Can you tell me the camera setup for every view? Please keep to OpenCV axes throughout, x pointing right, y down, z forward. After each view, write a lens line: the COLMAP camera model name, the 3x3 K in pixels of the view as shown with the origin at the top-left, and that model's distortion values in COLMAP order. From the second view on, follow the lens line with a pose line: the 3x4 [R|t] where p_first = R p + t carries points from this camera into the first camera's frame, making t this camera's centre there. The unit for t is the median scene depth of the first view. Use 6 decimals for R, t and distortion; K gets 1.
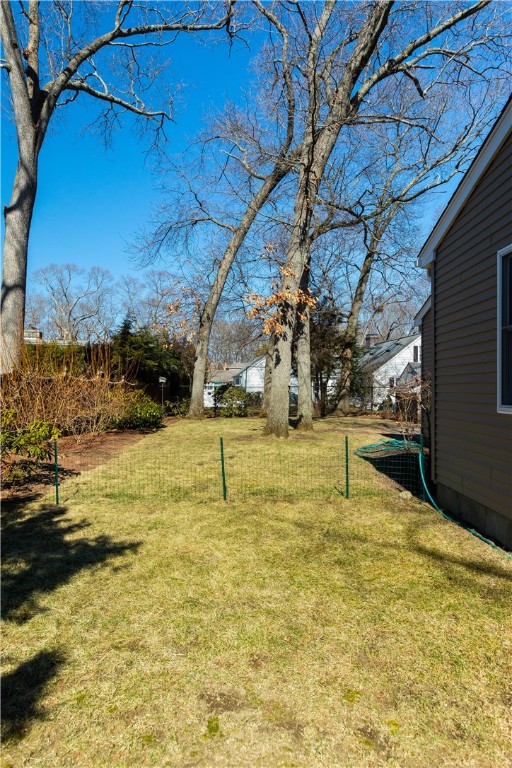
lens RADIAL K [[467.2, 0, 255.1], [0, 467.2, 385.1], [0, 0, 1]] dist [0.015992, 0.001440]
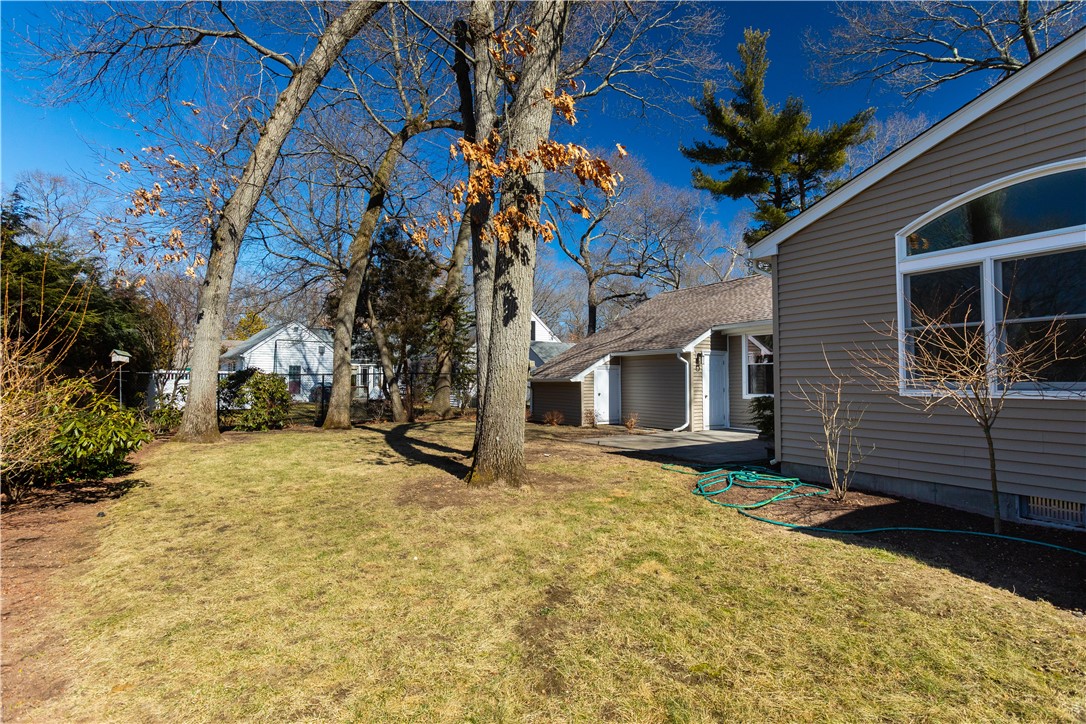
lens RADIAL K [[575.6, 0, 544.1], [0, 575.6, 364.4], [0, 0, 1]] dist [0.007374, 0.000574]
pose [[0.870540, 0.008278, 0.492028, -0.112233], [-0.000087, 0.999861, -0.016668, 0.004466], [-0.492098, 0.014467, 0.870420, 0.309779]]
